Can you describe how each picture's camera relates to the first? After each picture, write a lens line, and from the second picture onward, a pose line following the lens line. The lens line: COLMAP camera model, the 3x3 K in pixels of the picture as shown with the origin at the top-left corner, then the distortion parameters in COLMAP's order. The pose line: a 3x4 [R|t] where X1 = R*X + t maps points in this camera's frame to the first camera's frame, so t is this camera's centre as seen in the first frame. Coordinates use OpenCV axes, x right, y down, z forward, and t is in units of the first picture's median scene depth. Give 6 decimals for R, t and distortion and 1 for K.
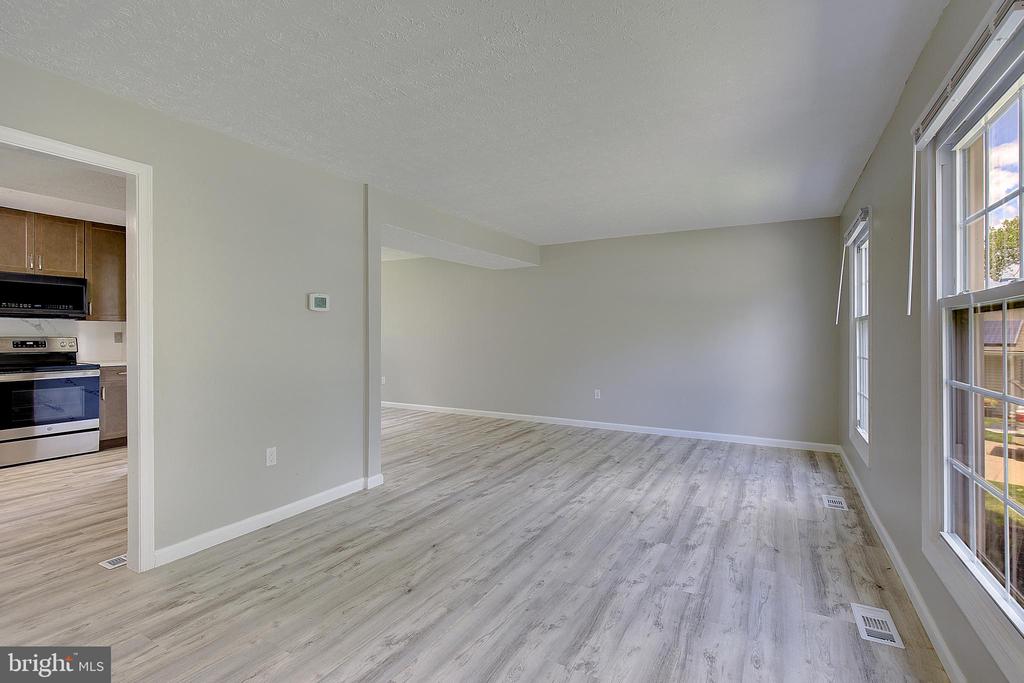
lens RADIAL K [[470.7, 0, 520.8], [0, 470.7, 341.5], [0, 0, 1]] dist [0.002213, 0.000529]
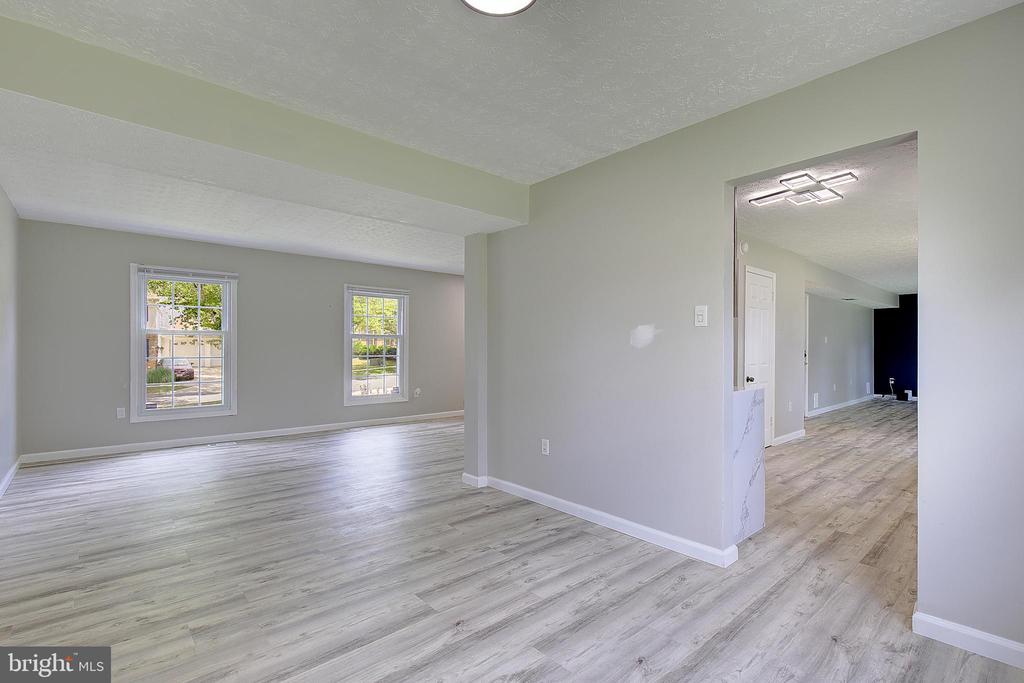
lens RADIAL K [[470.7, 0, 524.8], [0, 470.7, 347.4], [0, 0, 1]] dist [0.002213, 0.000529]
pose [[-0.948224, -0.002517, 0.317592, -0.909082], [0.002260, 0.999890, 0.014671, -0.019784], [-0.317594, 0.014629, -0.948114, 2.337837]]
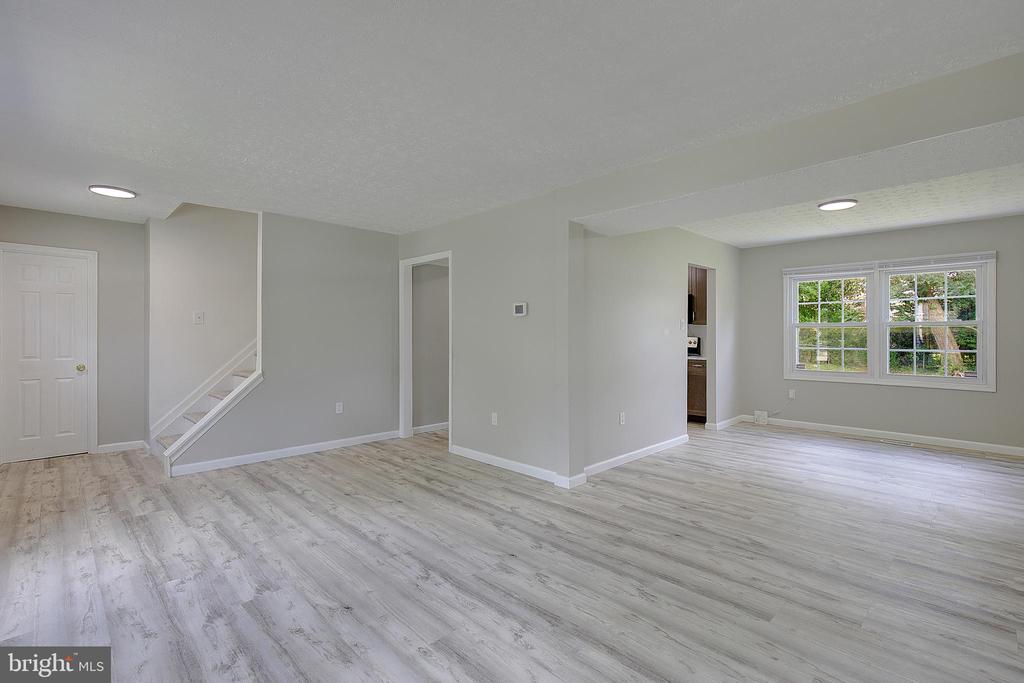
lens RADIAL K [[470.7, 0, 519.9], [0, 470.7, 337.7], [0, 0, 1]] dist [0.002213, 0.000529]
pose [[-0.283571, 0.005567, -0.958935, 0.787057], [-0.014938, 0.999836, 0.010222, -0.019848], [0.958835, 0.017223, -0.283441, 1.399871]]
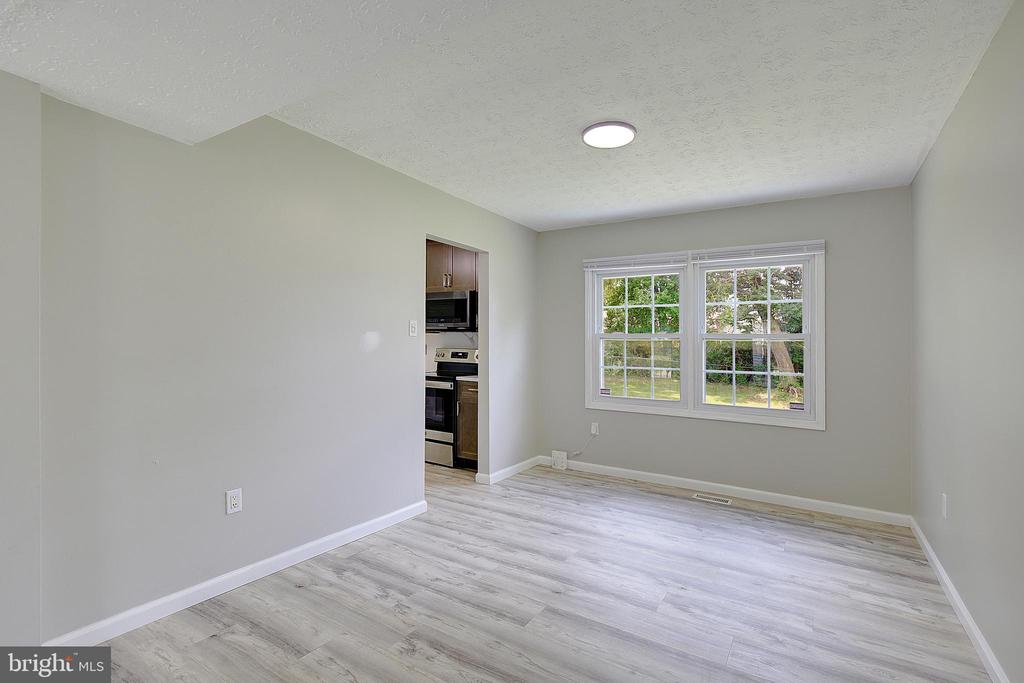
lens RADIAL K [[470.7, 0, 517.2], [0, 470.7, 341.1], [0, 0, 1]] dist [0.002213, 0.000529]
pose [[-0.067297, -0.014551, -0.997627, 0.088699], [-0.035457, 0.999297, -0.012183, -0.027049], [0.997103, 0.034553, -0.067766, 1.770508]]
